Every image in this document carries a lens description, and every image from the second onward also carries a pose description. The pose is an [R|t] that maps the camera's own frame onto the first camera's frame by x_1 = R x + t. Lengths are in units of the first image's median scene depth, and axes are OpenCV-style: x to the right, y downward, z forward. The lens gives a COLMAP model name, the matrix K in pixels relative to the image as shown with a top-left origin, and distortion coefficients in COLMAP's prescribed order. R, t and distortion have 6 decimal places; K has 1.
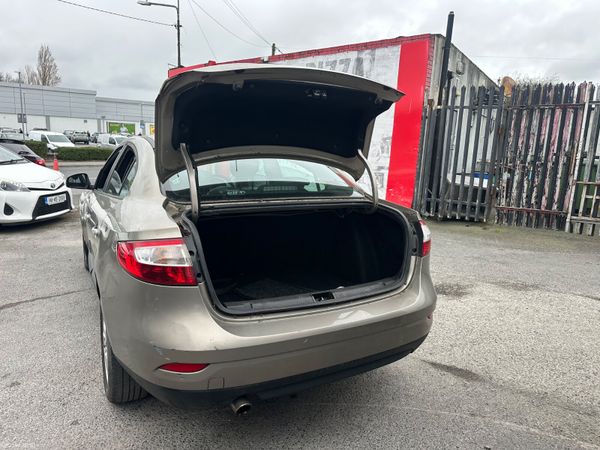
lens RADIAL K [[420.2, 0, 295.6], [0, 420.2, 231.4], [0, 0, 1]] dist [0.050299, -0.061258]
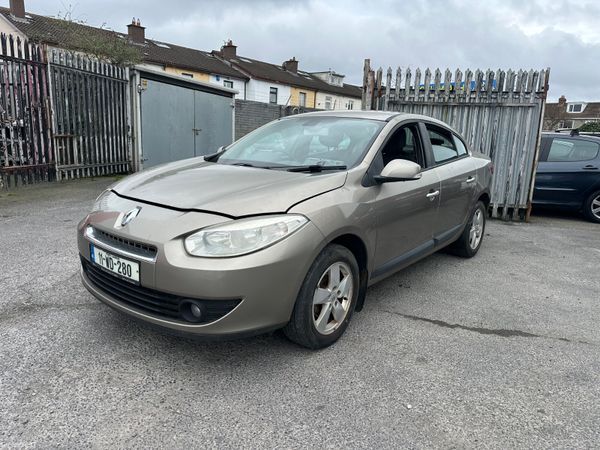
lens RADIAL K [[420.2, 0, 297.3], [0, 420.2, 226.9], [0, 0, 1]] dist [0.050299, -0.061258]
pose [[-0.386098, -0.247485, 0.888639, -0.592616], [0.124186, 0.940624, 0.315919, -0.148762], [-0.914060, 0.232333, -0.332438, 0.763220]]
